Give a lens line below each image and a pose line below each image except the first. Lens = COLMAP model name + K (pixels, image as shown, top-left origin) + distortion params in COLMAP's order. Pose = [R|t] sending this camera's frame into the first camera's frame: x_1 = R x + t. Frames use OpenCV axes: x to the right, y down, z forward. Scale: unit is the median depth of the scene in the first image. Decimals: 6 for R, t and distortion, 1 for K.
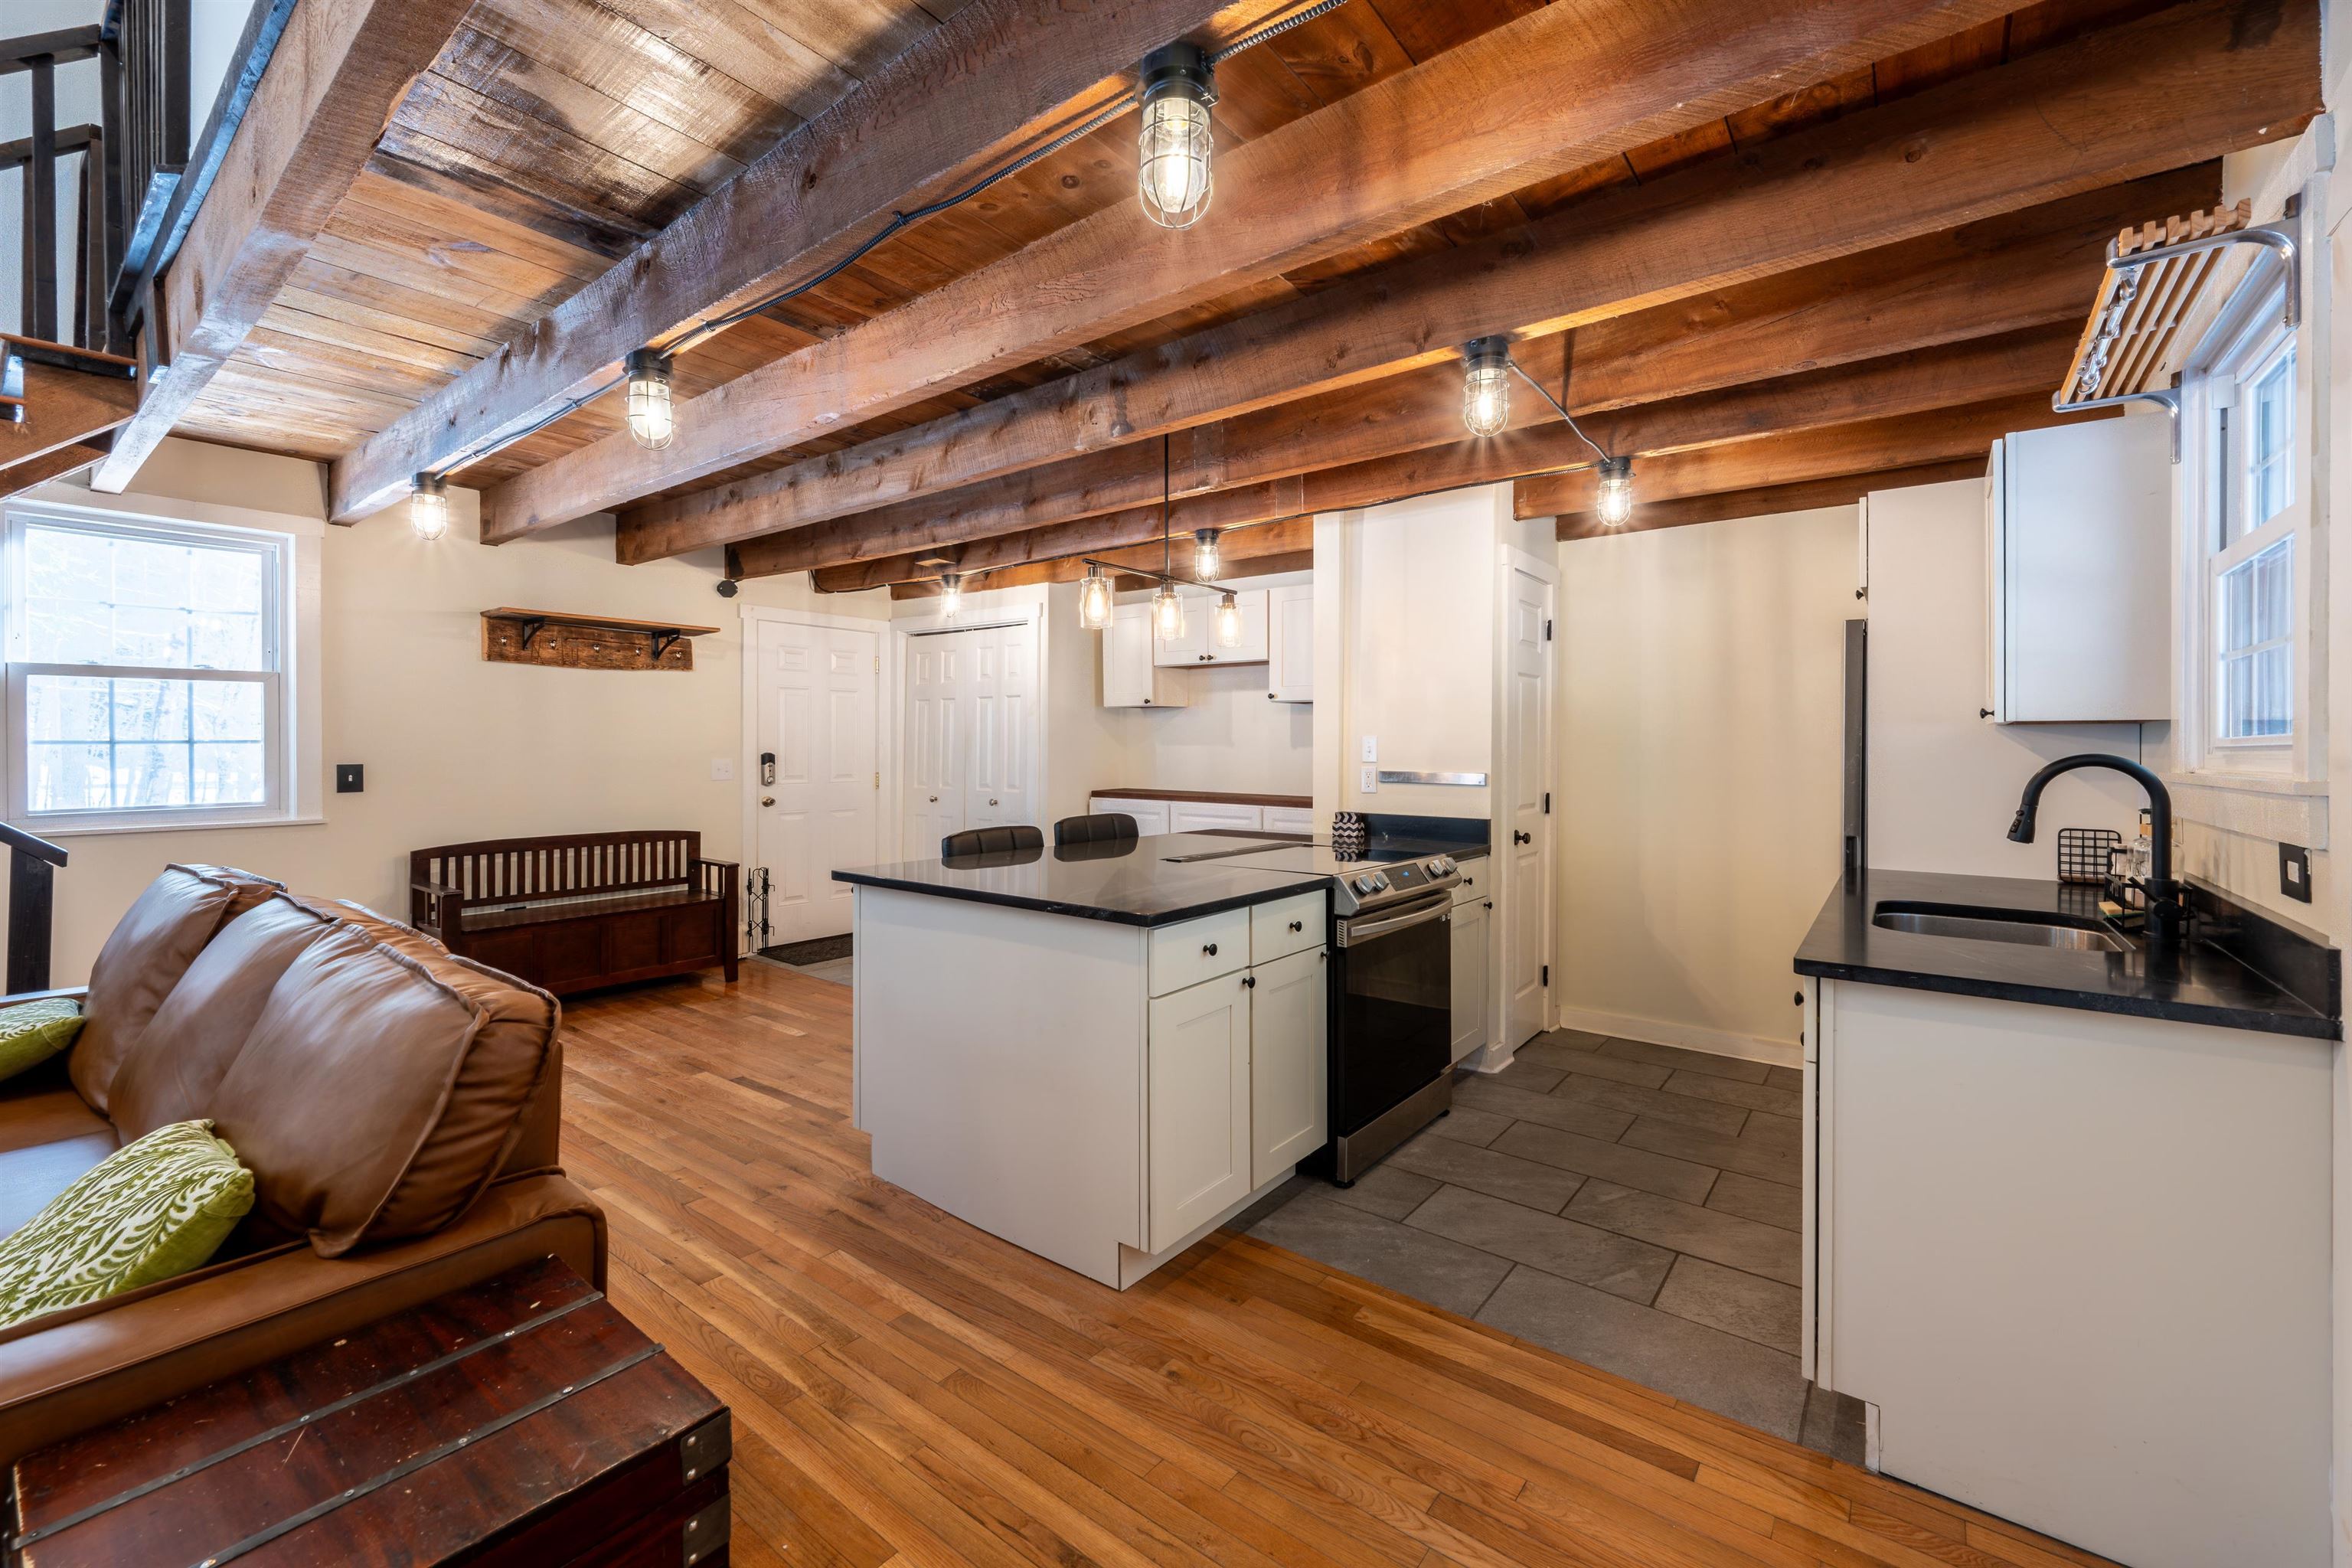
lens RADIAL K [[940.3, 0, 1181.7], [0, 940.3, 738.1], [0, 0, 1]] dist [0.000172, -0.000217]
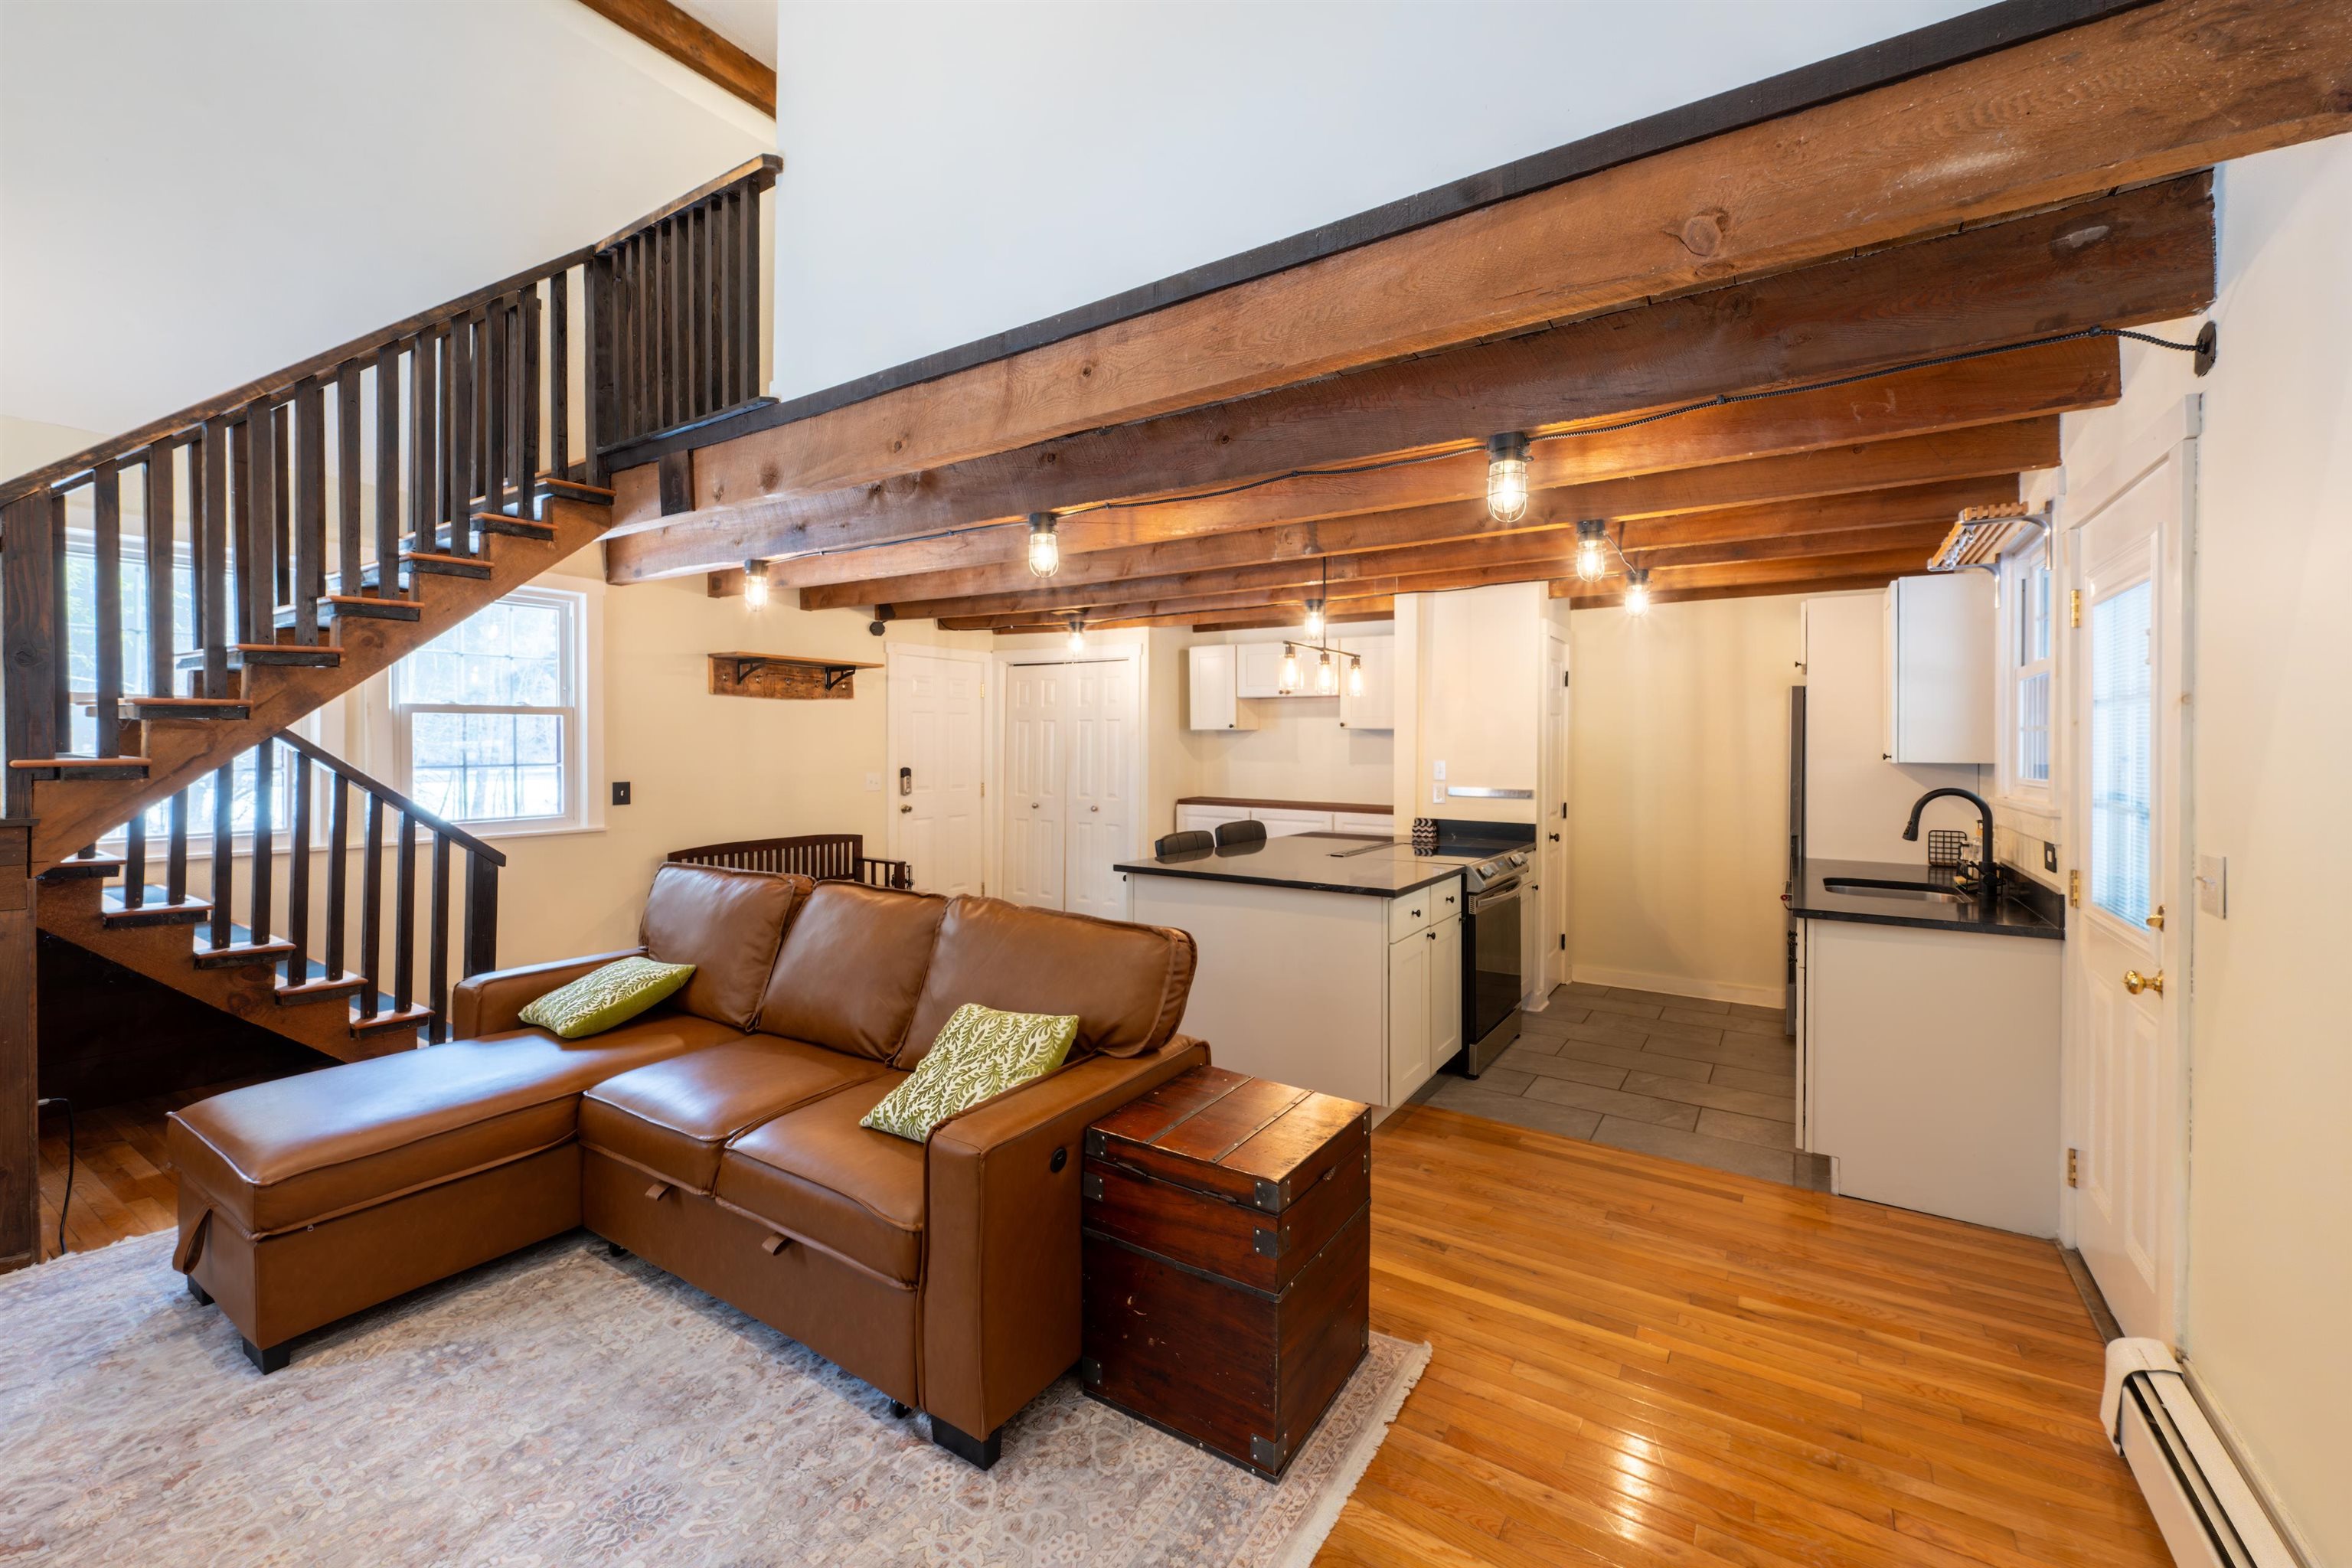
lens RADIAL K [[945.2, 0, 1177.2], [0, 945.2, 732.6], [0, 0, 1]] dist [-0.000850, 0.000104]
pose [[0.996285, 0.004051, 0.086025, -0.346327], [-0.003914, 0.999991, -0.001762, -0.045795], [-0.086032, 0.001419, 0.996291, -0.352485]]
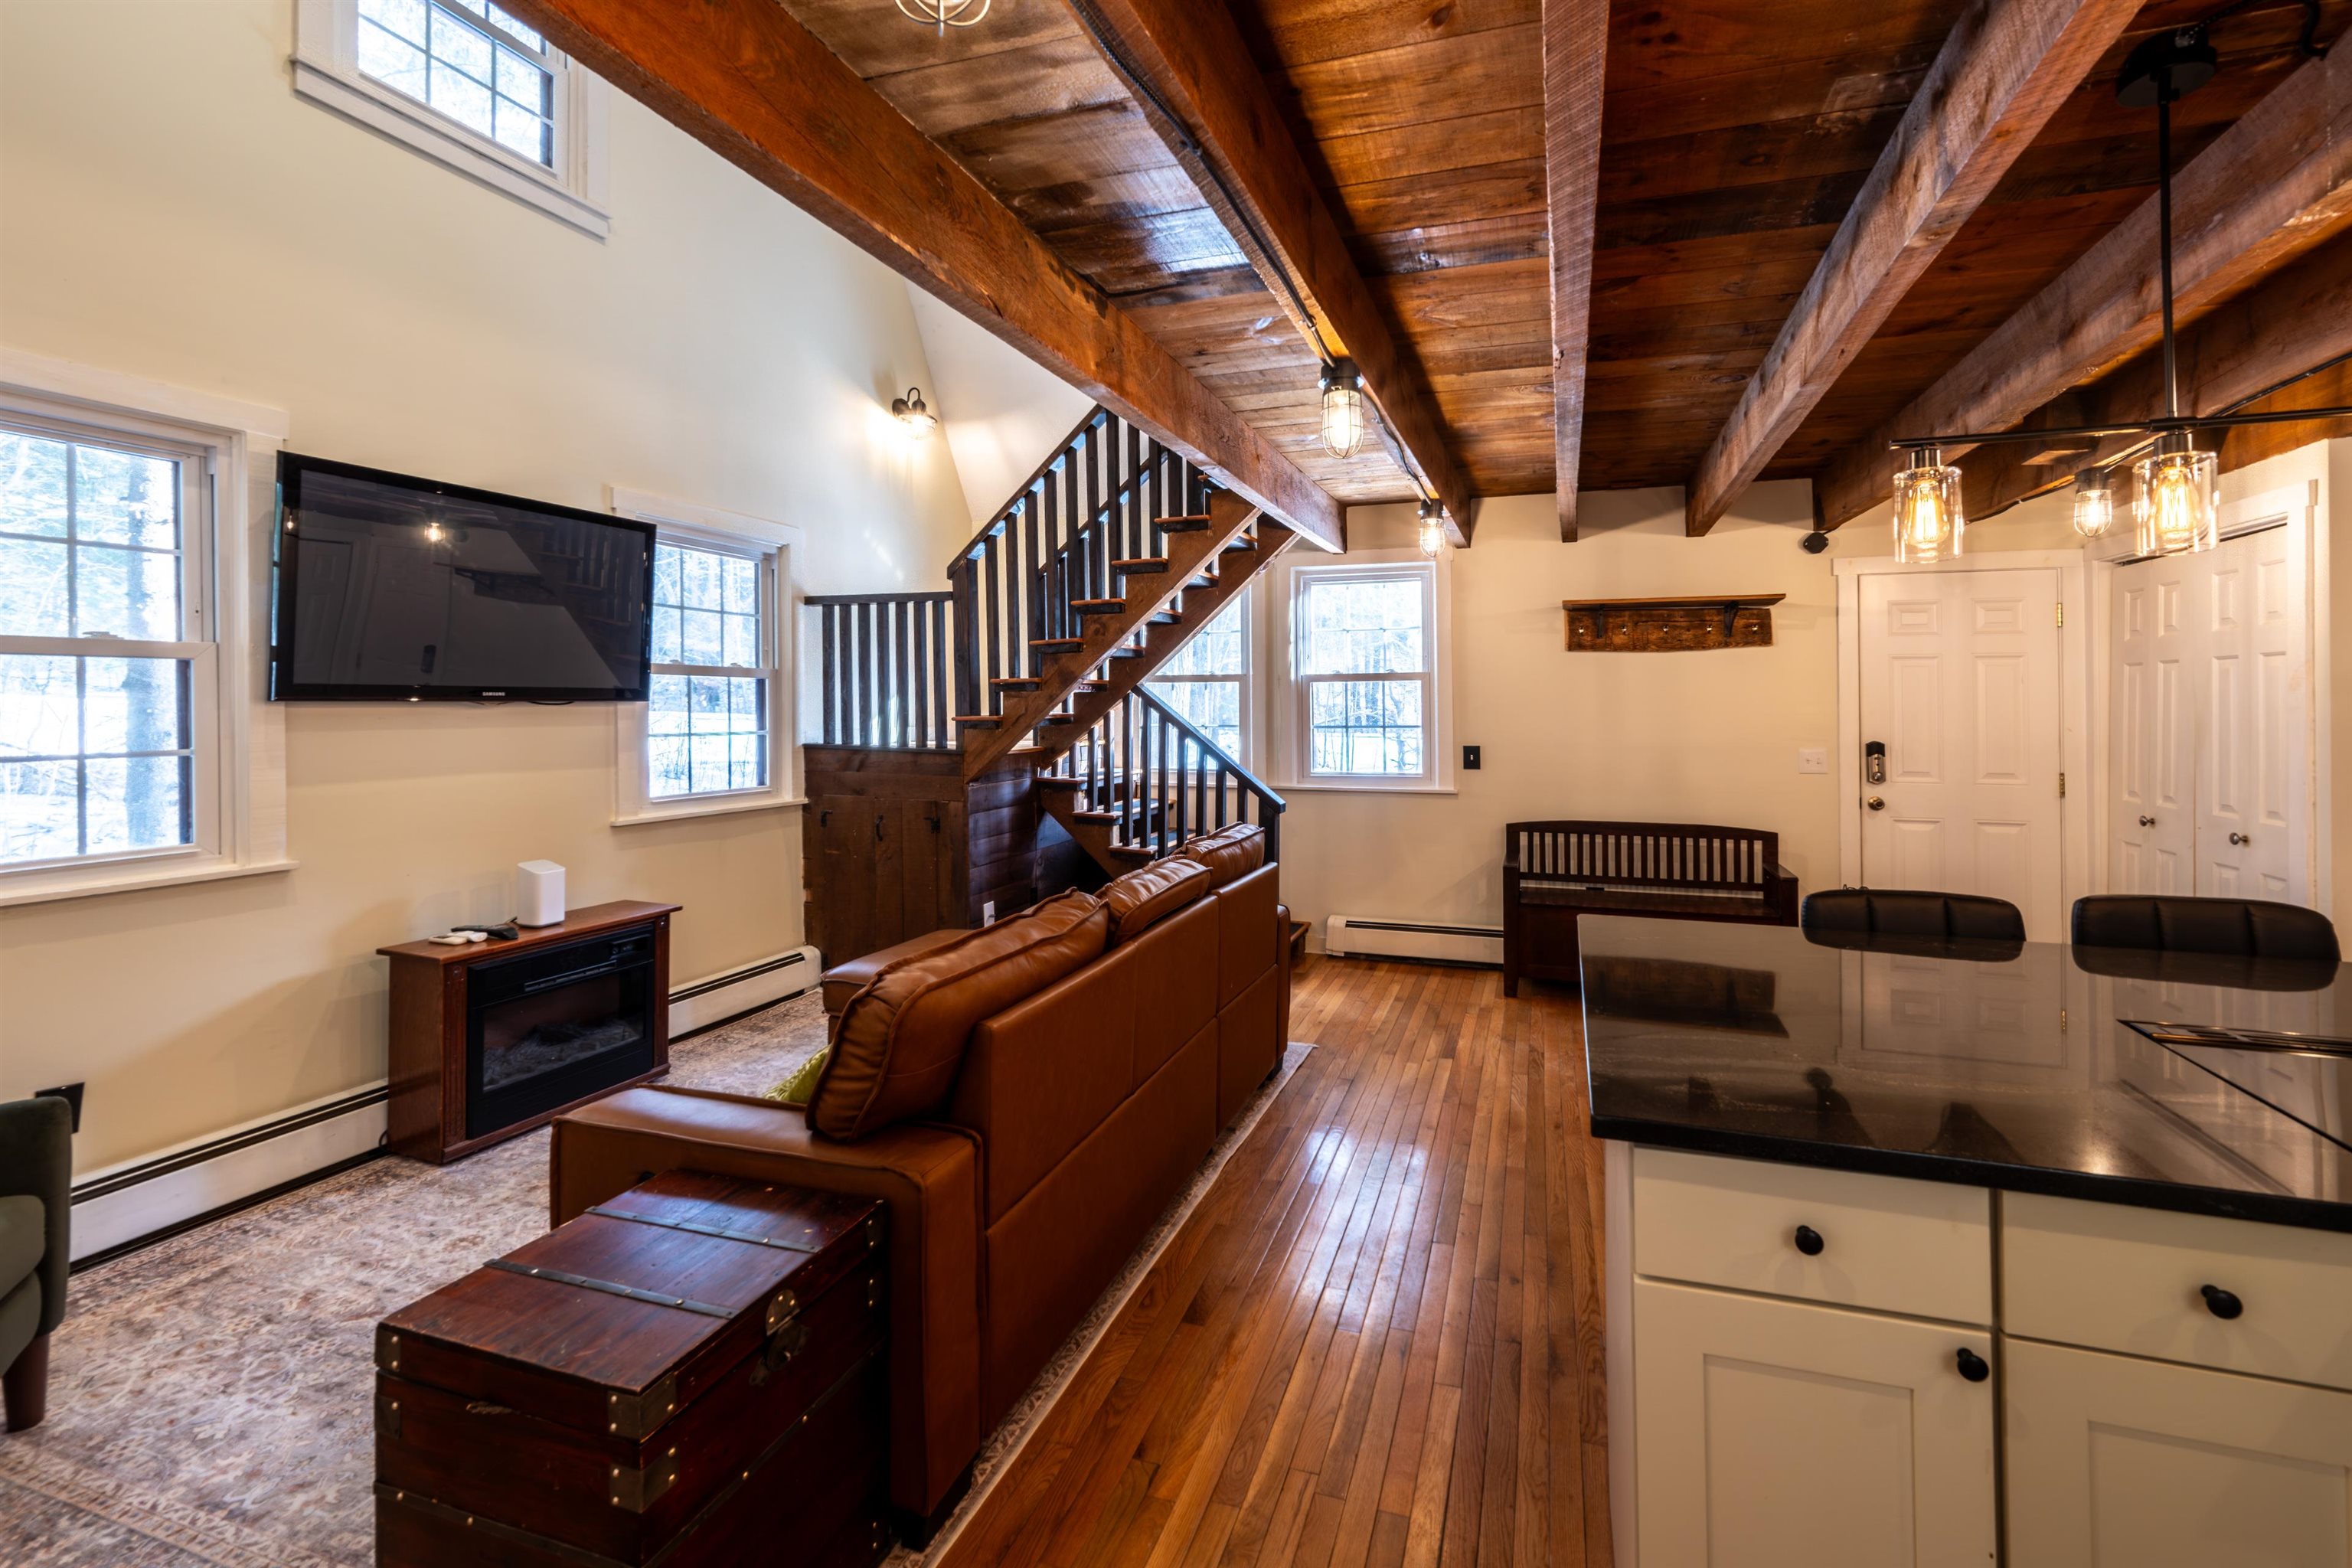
lens RADIAL K [[1009.2, 0, 1285.3], [0, 1009.2, 693.6], [0, 0, 1]] dist [-0.001738, -0.000212]
pose [[0.362044, -0.012637, -0.932075, 0.289471], [0.009150, 0.999908, -0.010002, -0.035079], [0.932116, -0.004908, 0.362126, 0.395680]]
